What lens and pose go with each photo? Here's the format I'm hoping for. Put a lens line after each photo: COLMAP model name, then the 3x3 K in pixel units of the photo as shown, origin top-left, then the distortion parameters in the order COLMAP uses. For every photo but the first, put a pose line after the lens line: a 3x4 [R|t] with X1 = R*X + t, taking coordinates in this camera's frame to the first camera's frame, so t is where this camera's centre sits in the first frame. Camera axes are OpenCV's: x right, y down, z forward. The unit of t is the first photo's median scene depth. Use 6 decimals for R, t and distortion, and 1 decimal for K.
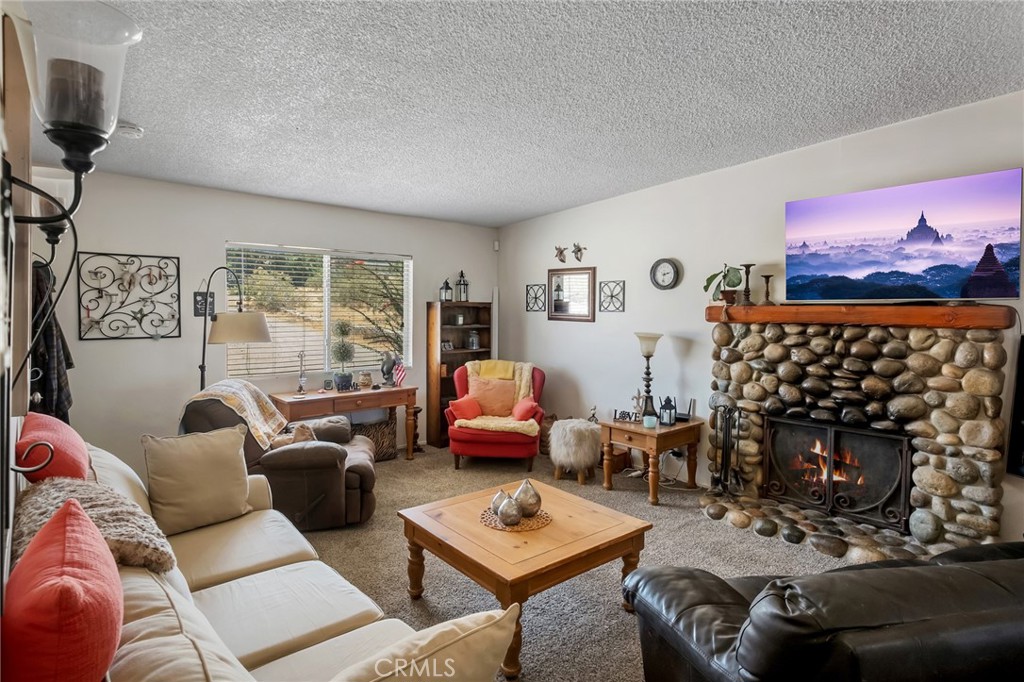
lens RADIAL K [[514.6, 0, 490.2], [0, 514.6, 323.2], [0, 0, 1]] dist [0.000223, -0.000083]
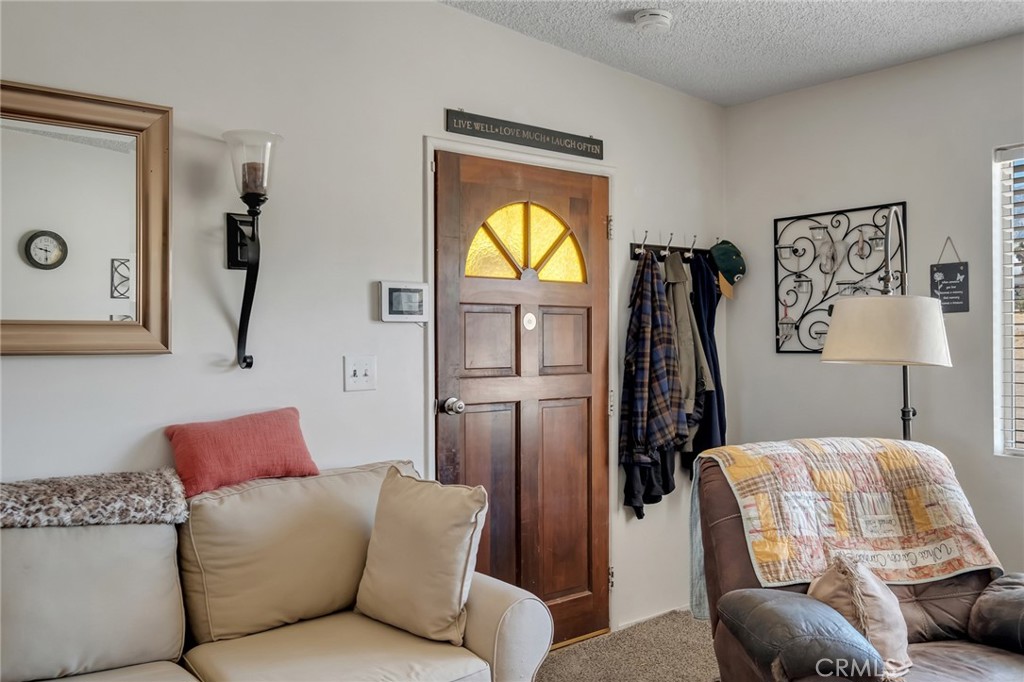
lens RADIAL K [[851.0, 0, 543.7], [0, 851.0, 335.5], [0, 0, 1]] dist [-0.000517, -0.001394]
pose [[0.021151, -0.007772, -0.999746, 0.249620], [-0.018176, 0.999802, -0.008157, 0.022014], [0.999611, 0.018344, 0.021005, 0.587733]]
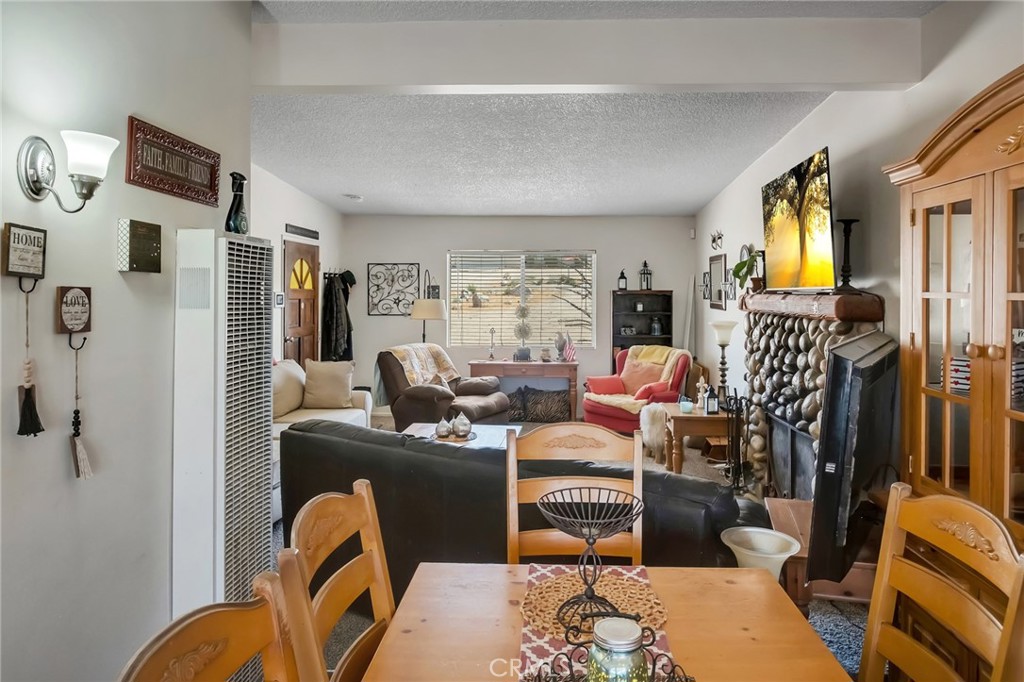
lens RADIAL K [[580.2, 0, 530.2], [0, 580.2, 296.1], [0, 0, 1]] dist [-0.001050, -0.000412]
pose [[0.750057, 0.000491, -0.661373, 0.762091], [-0.017519, 0.999664, -0.019126, -0.002425], [0.661142, 0.025932, 0.749813, -0.077663]]
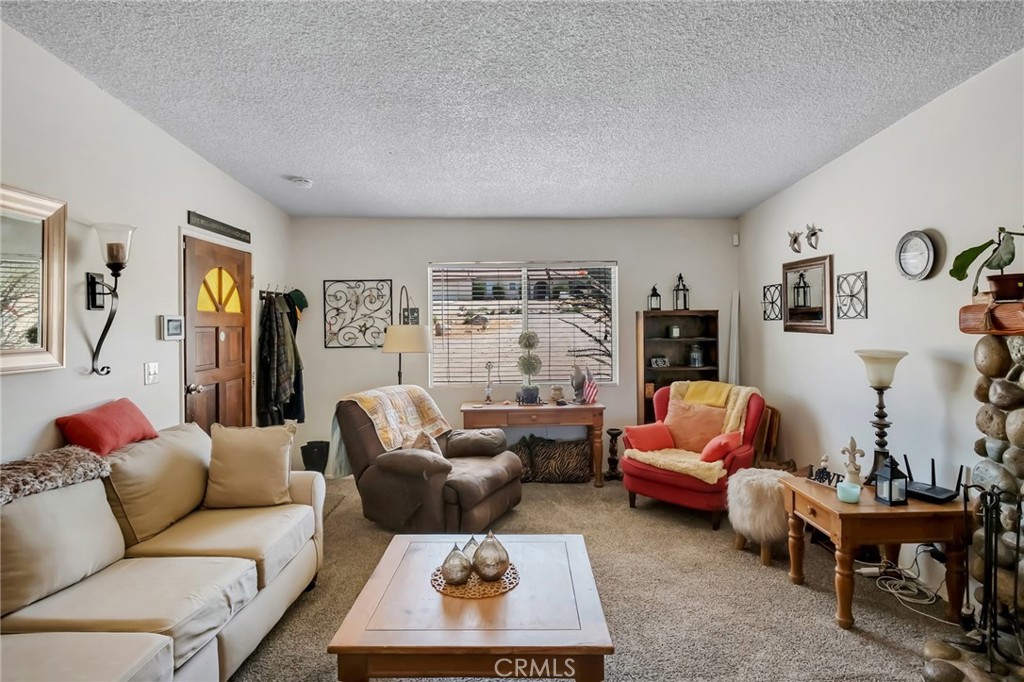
lens RADIAL K [[515.9, 0, 519.1], [0, 515.9, 322.2], [0, 0, 1]] dist [-0.004126, -0.001250]
pose [[0.793444, -0.014291, -0.608476, 0.339596], [-0.001987, 0.999658, -0.026068, 0.000746], [0.608640, 0.021892, 0.793144, 0.225300]]
